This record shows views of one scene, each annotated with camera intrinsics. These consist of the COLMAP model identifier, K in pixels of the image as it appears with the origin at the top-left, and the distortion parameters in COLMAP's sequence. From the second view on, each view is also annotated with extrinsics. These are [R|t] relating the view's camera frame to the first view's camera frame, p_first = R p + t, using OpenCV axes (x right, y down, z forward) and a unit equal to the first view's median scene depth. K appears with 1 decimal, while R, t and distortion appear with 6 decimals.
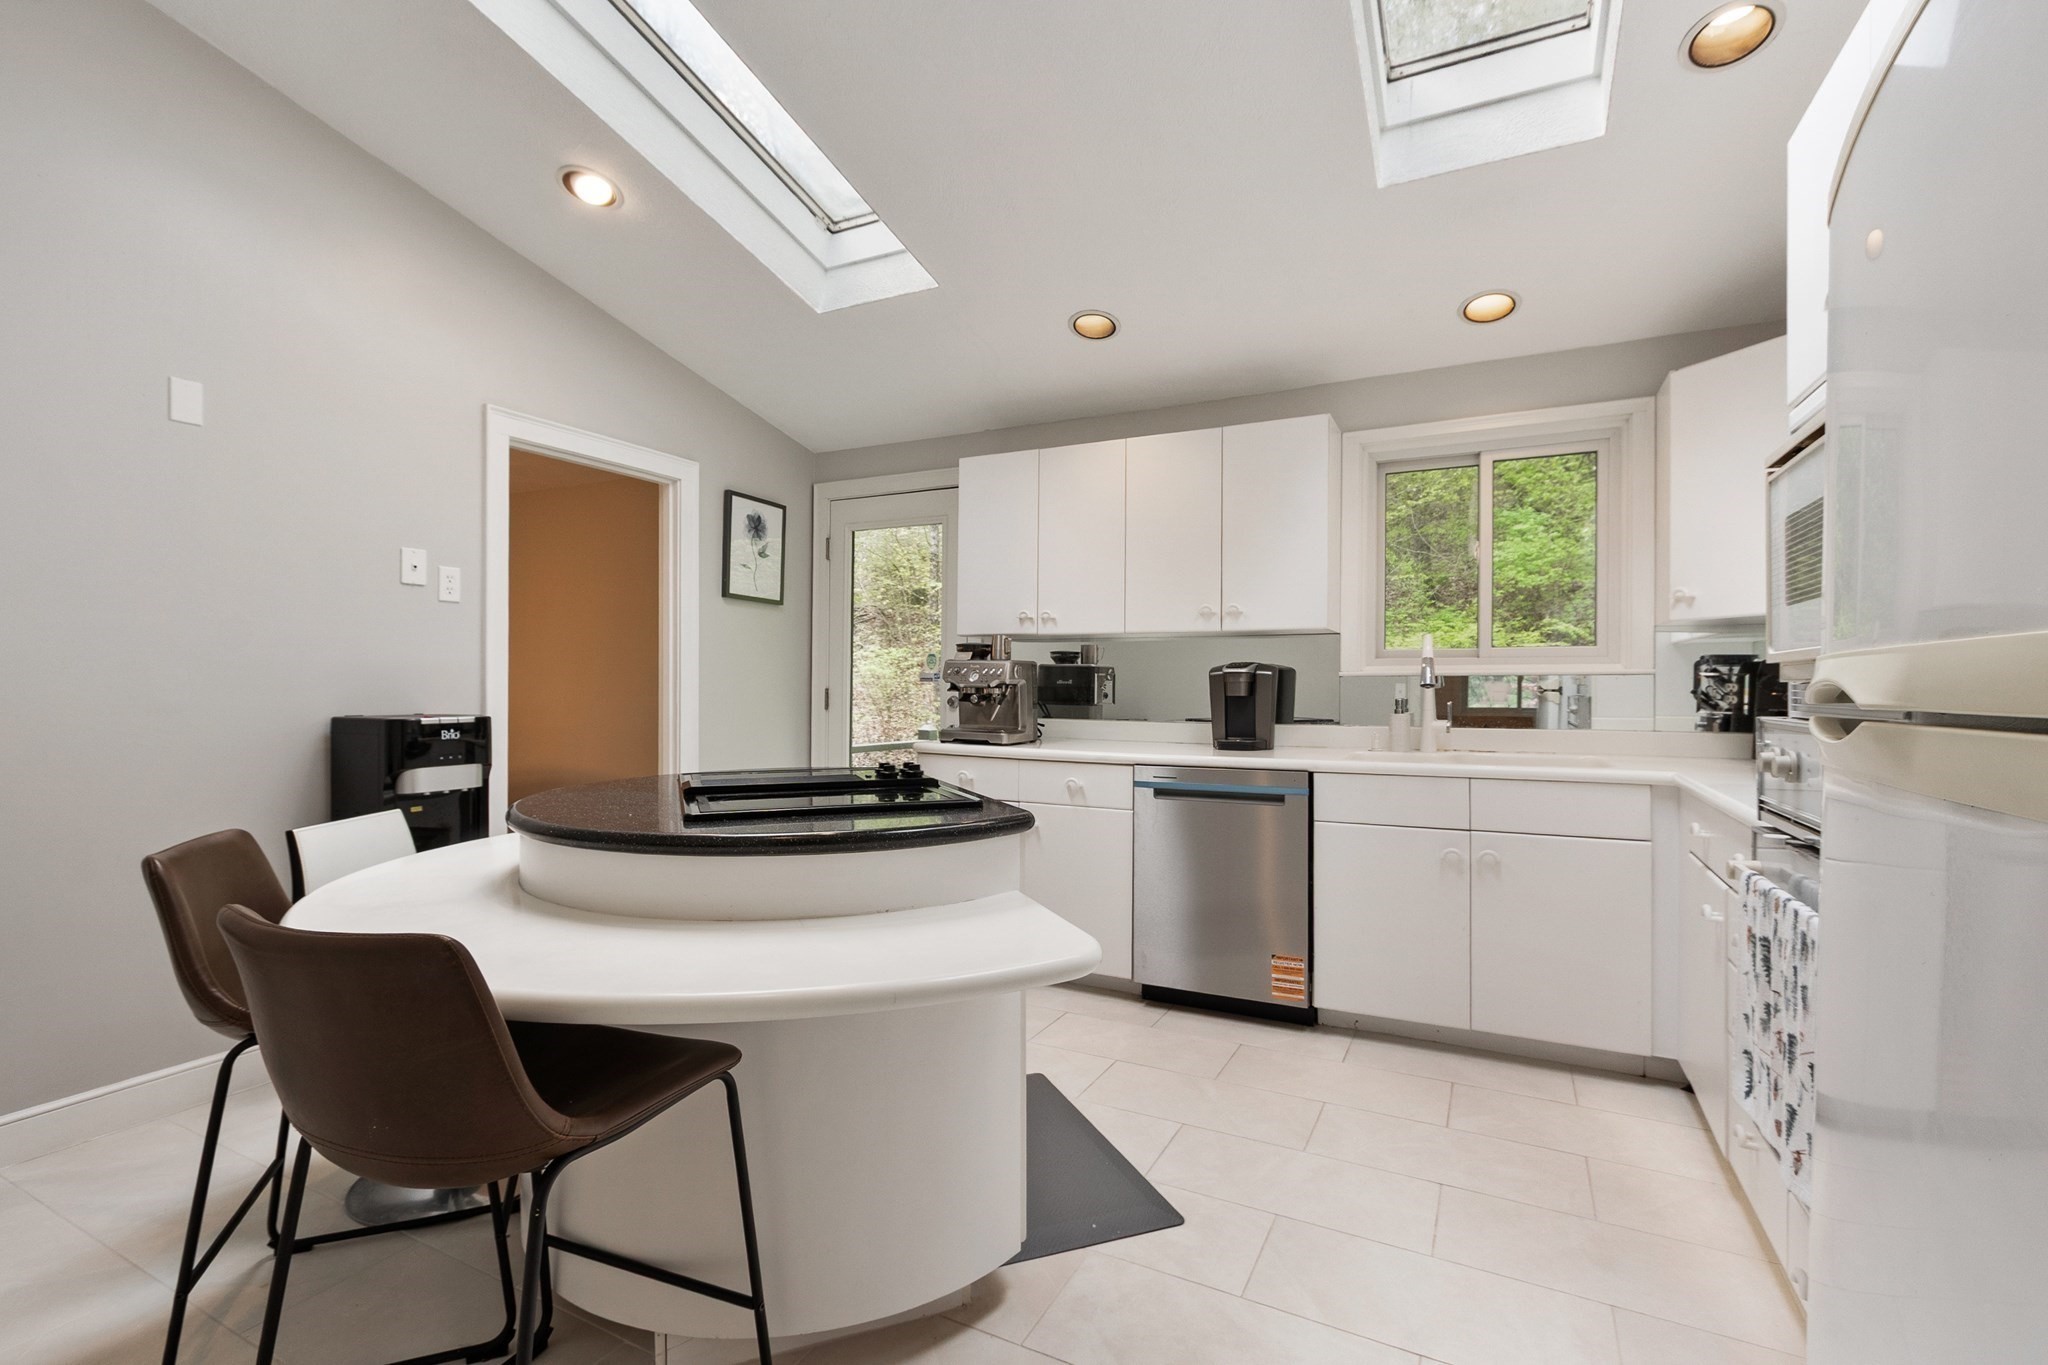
lens RADIAL K [[902.4, 0, 1019.1], [0, 902.4, 686.8], [0, 0, 1]] dist [-0.001952, 0.001534]
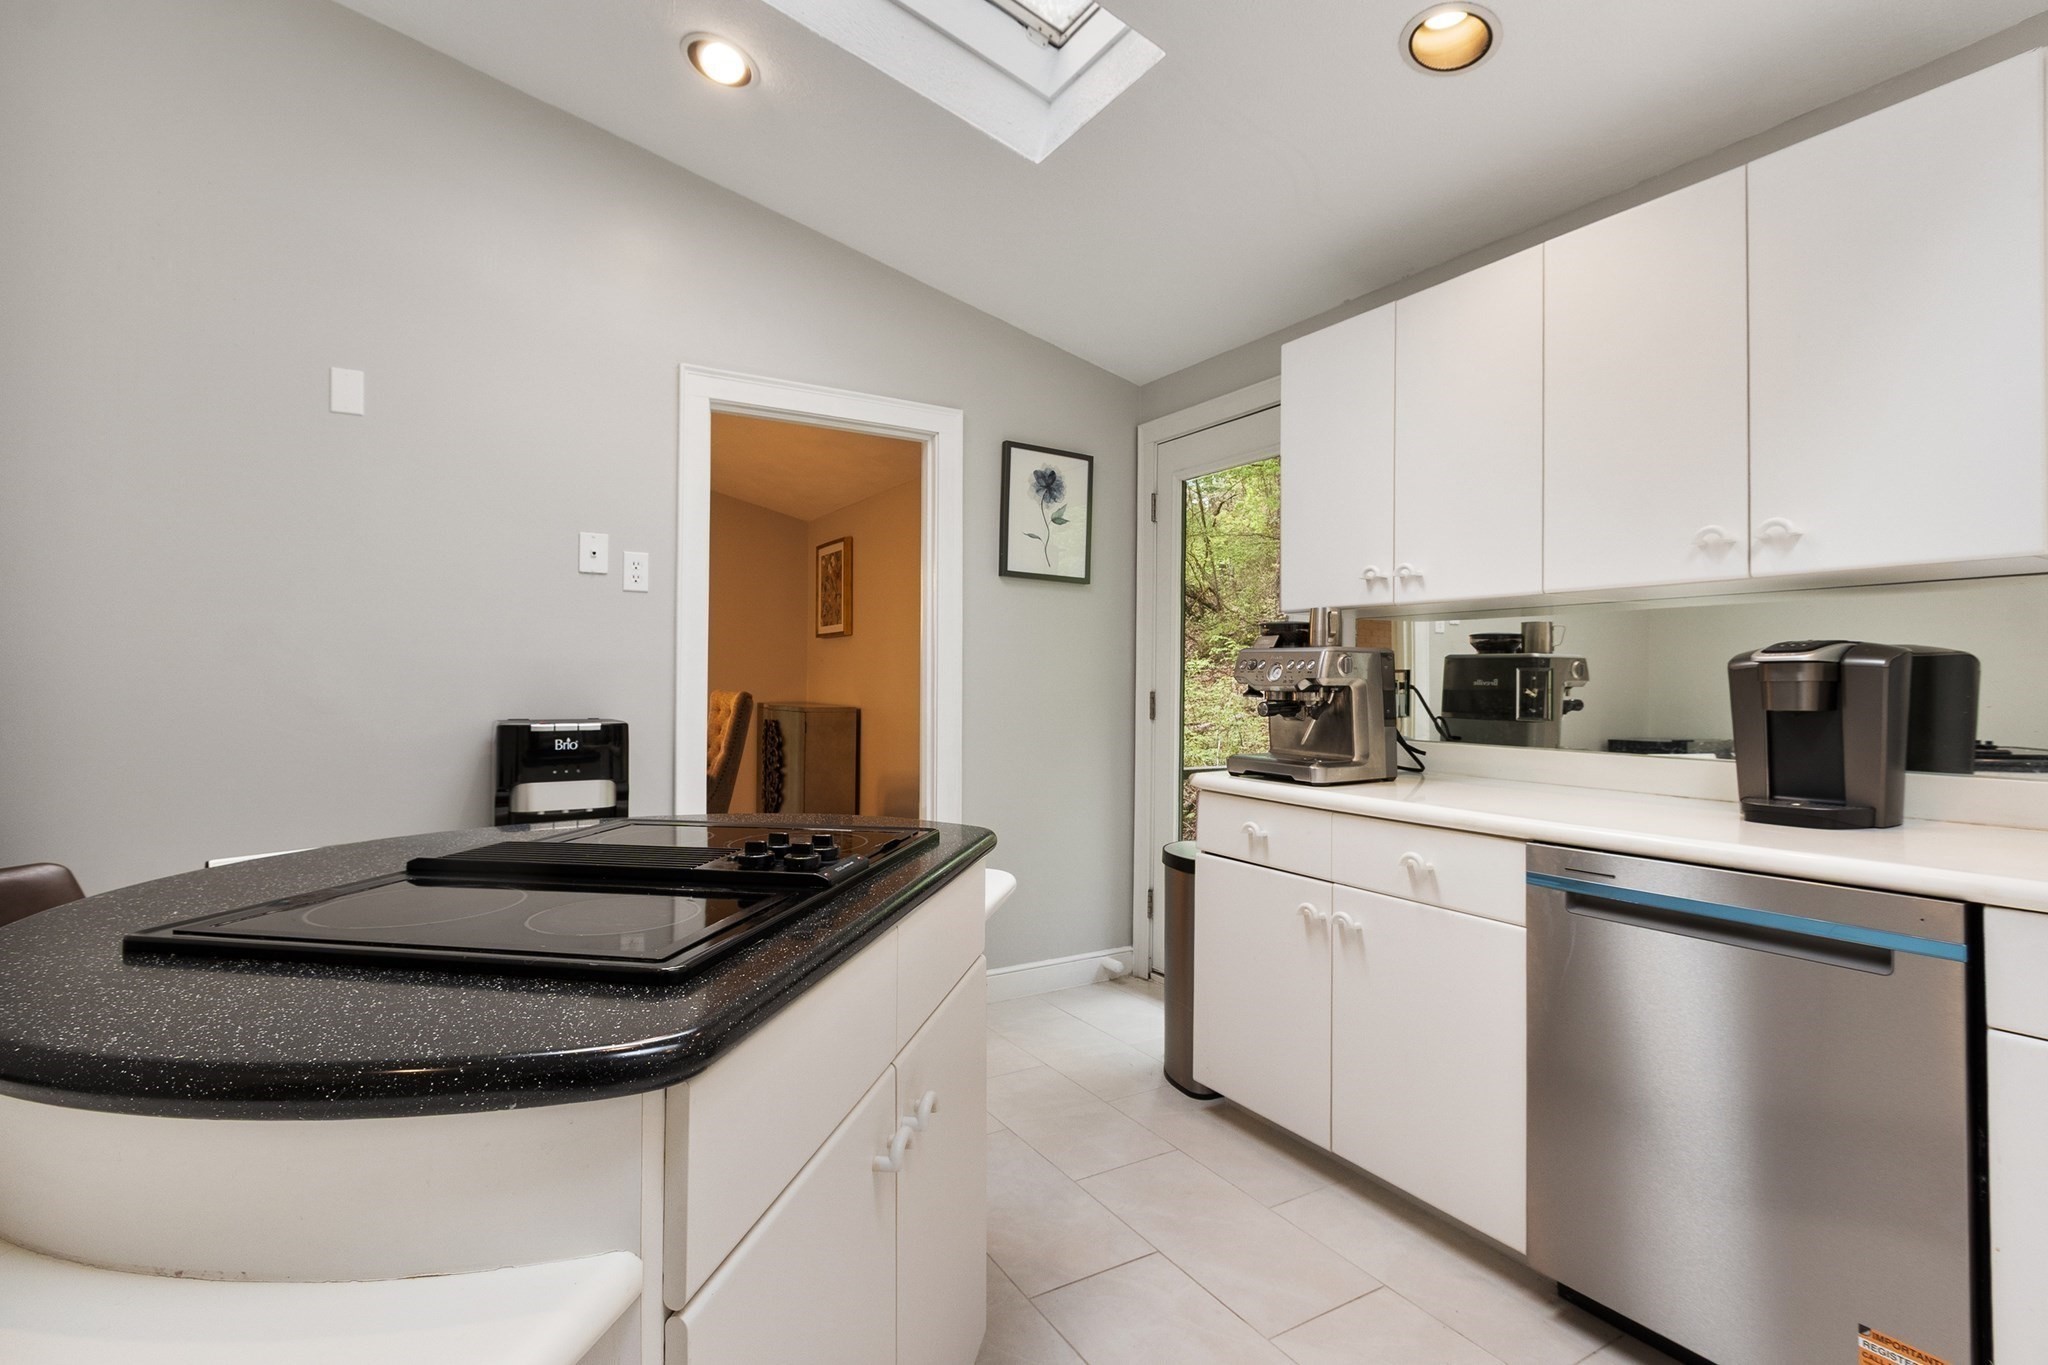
lens RADIAL K [[954.0, 0, 1031.8], [0, 954.0, 670.5], [0, 0, 1]] dist [0.000992, 0.000360]
pose [[0.853665, -0.006882, -0.520776, 0.156579], [-0.002968, 0.999832, -0.018079, -0.001025], [0.520813, 0.016979, 0.853502, 0.346396]]
